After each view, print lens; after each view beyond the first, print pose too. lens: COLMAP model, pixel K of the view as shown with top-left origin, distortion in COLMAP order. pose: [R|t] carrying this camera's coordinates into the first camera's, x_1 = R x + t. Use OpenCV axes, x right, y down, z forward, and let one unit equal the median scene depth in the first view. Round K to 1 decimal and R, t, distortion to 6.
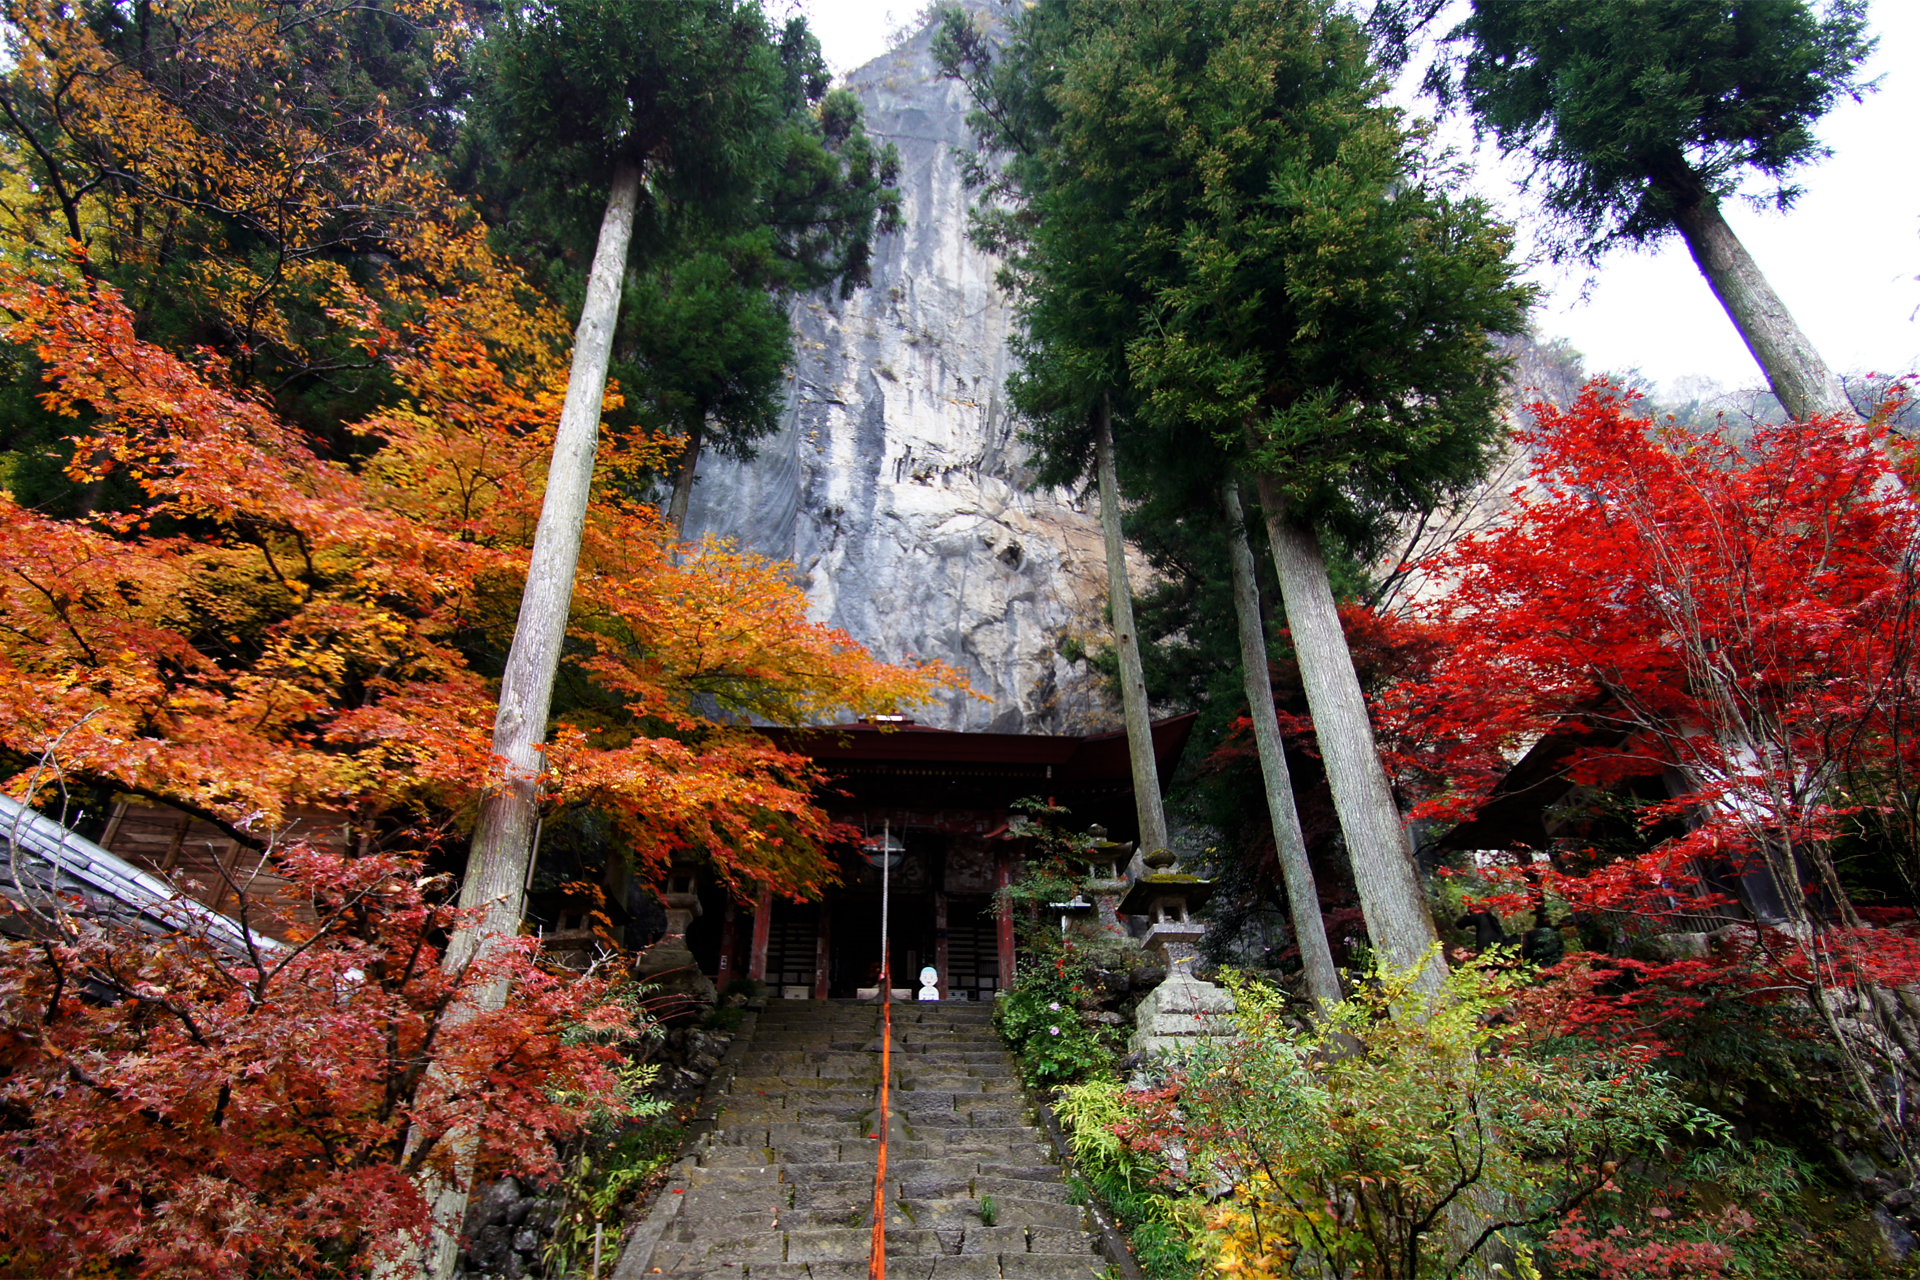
lens RADIAL K [[818.1, 0, 960.0], [0, 818.1, 640.0], [0, 0, 1]] dist [-0.001532, -0.000054]
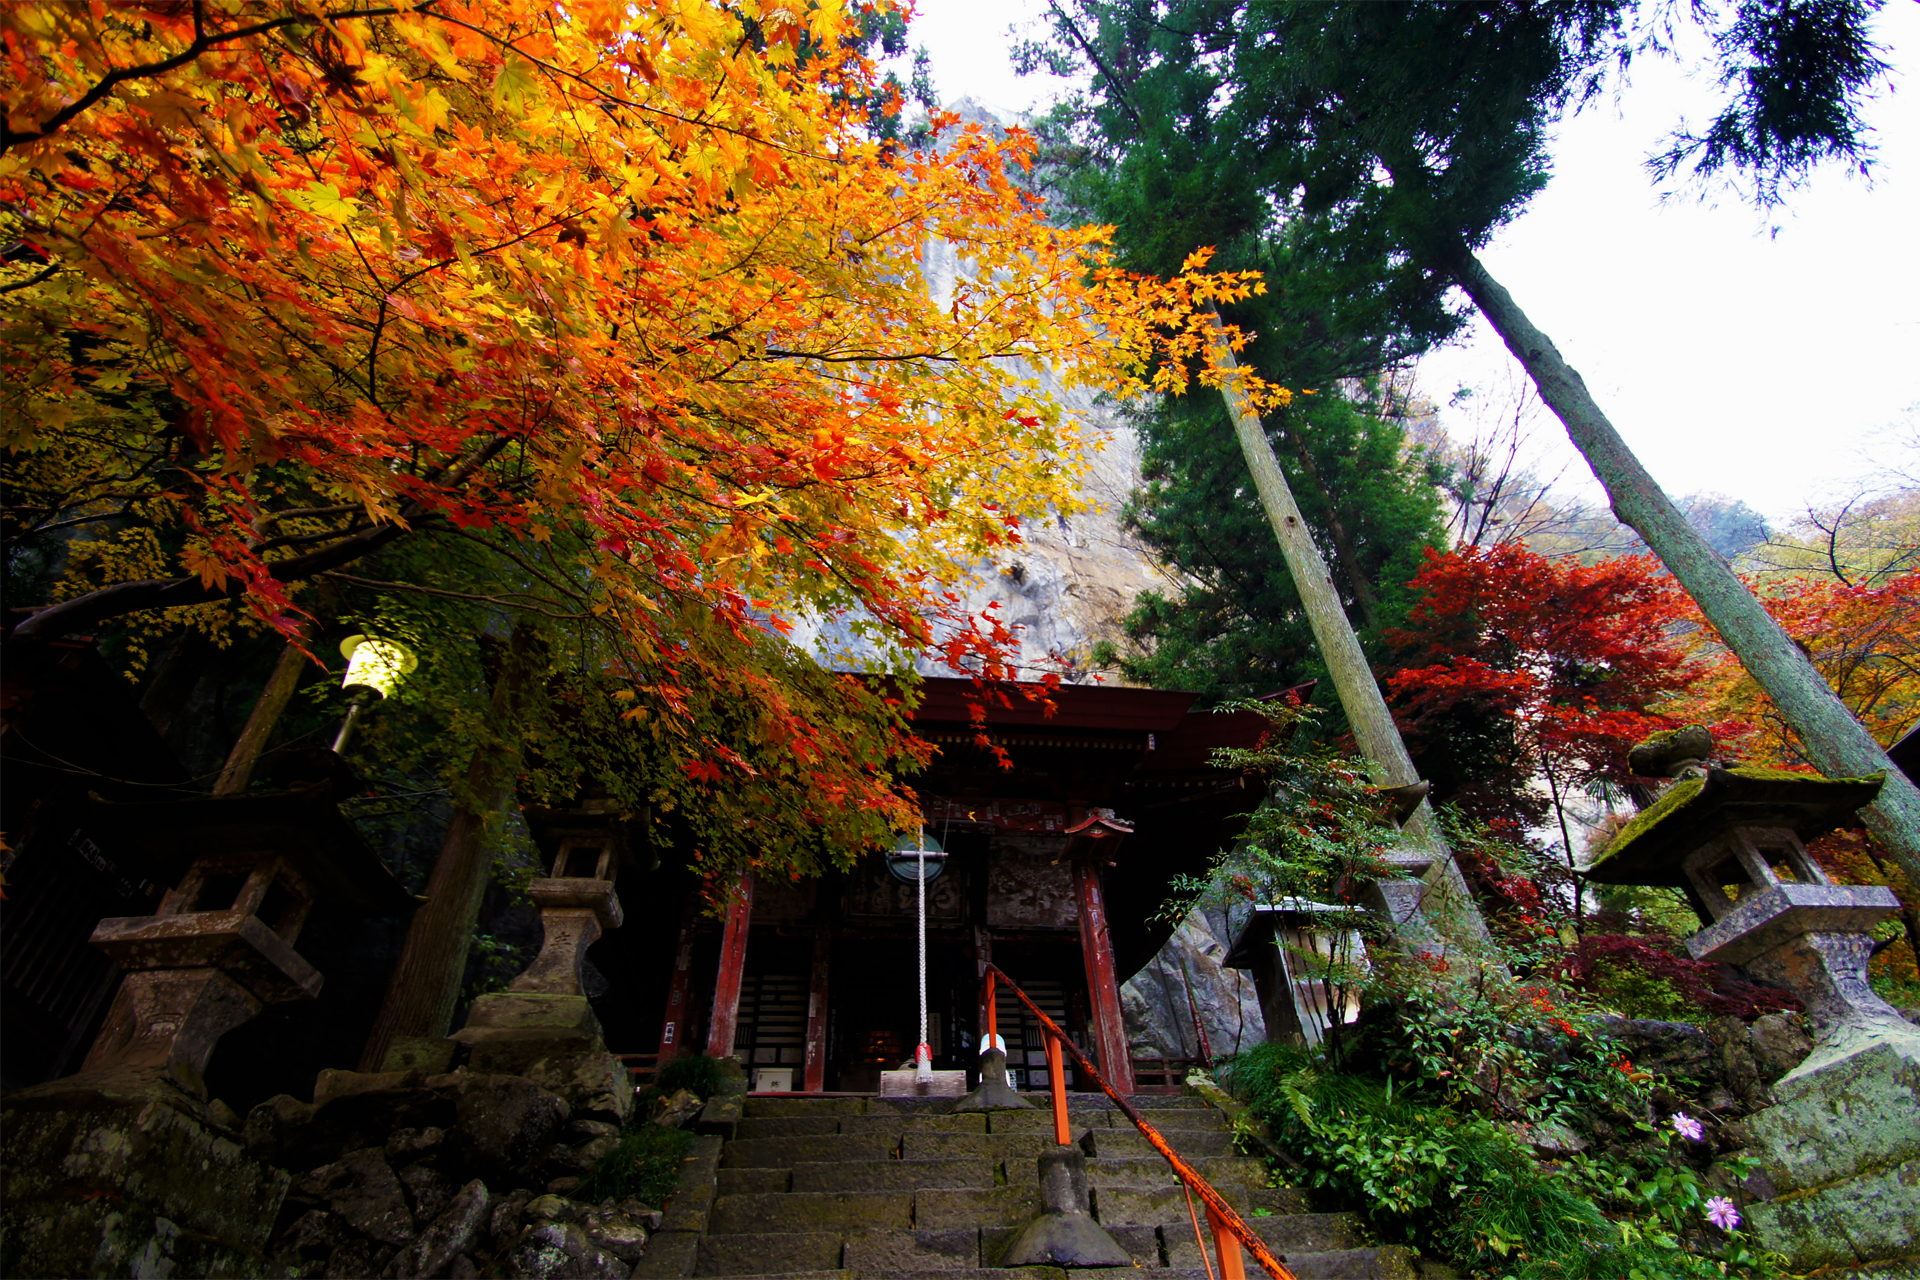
lens RADIAL K [[716.0, 0, 960.0], [0, 716.0, 640.0], [0, 0, 1]] dist [0.000943, 0.000010]
pose [[0.997741, 0.019964, 0.064149, -0.089129], [-0.011078, 0.990648, -0.135994, 0.143069], [-0.066264, 0.134976, 0.988631, 0.340395]]
